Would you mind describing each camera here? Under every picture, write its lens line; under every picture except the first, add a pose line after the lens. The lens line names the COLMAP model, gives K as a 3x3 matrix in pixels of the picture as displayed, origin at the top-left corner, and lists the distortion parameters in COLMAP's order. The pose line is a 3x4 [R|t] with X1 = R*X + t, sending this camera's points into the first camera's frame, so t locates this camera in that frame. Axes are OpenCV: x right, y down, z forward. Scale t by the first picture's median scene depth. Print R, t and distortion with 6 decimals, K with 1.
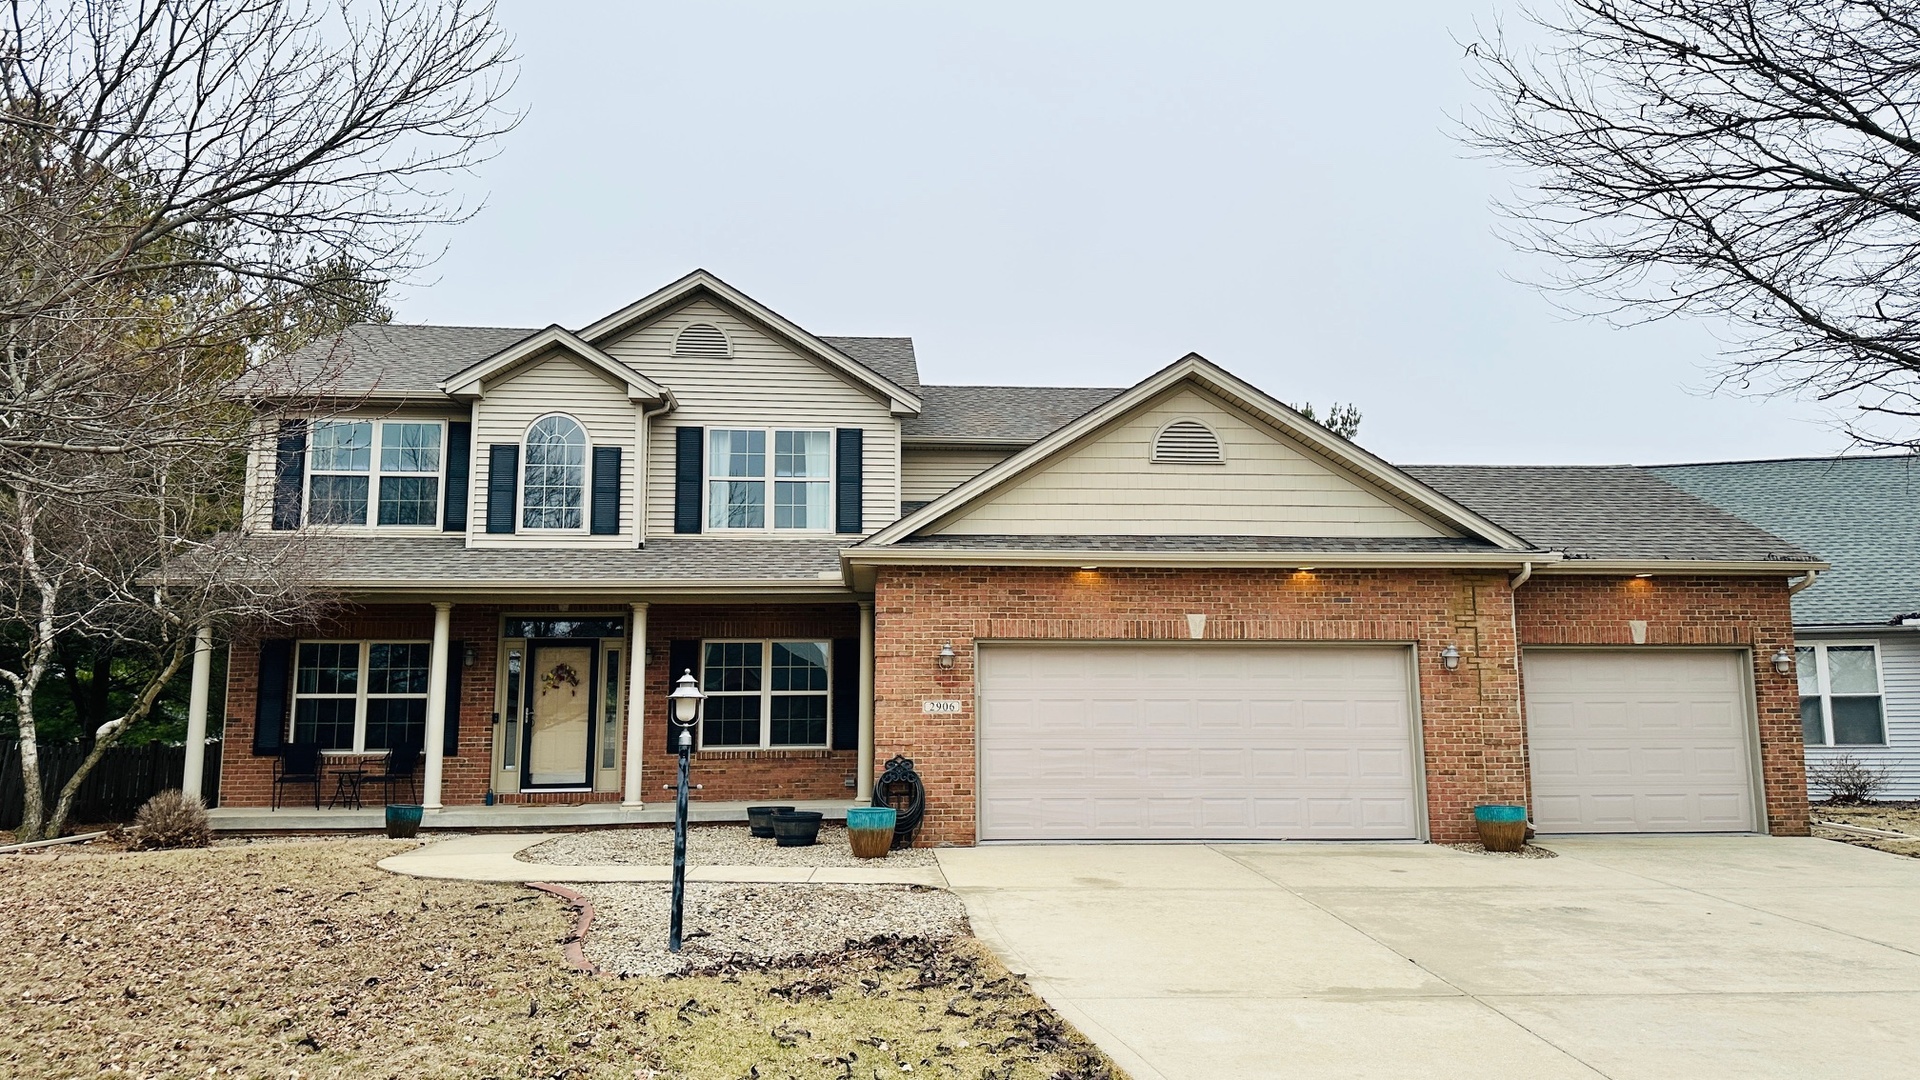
lens RADIAL K [[1437.3, 0, 960.0], [0, 1437.3, 540.0], [0, 0, 1]] dist [0.005429, 0.000613]
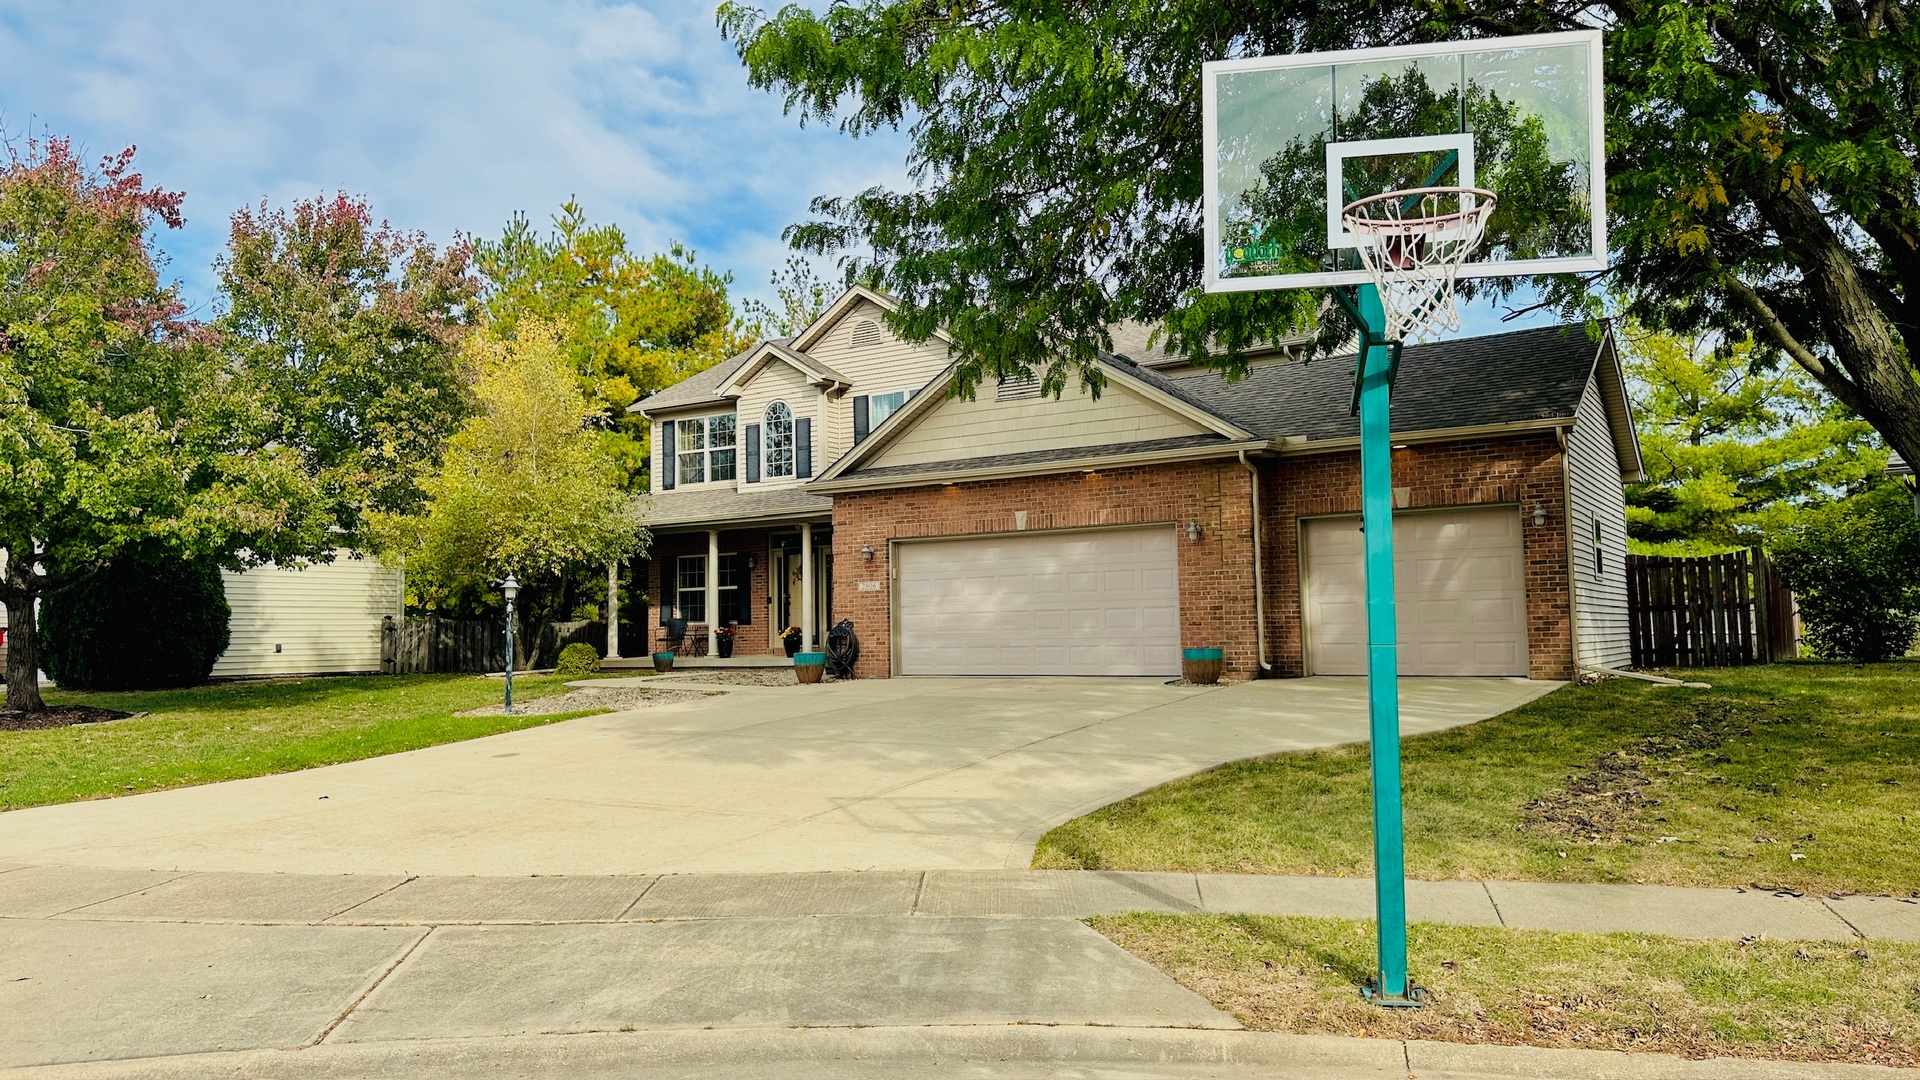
lens RADIAL K [[1437.3, 0, 960.0], [0, 1437.3, 540.0], [0, 0, 1]] dist [0.005429, 0.000613]
pose [[0.786203, -0.054345, -0.615574, 0.937917], [0.108771, 0.992743, 0.051279, 0.002480], [0.608321, -0.107273, 0.786409, -0.103655]]
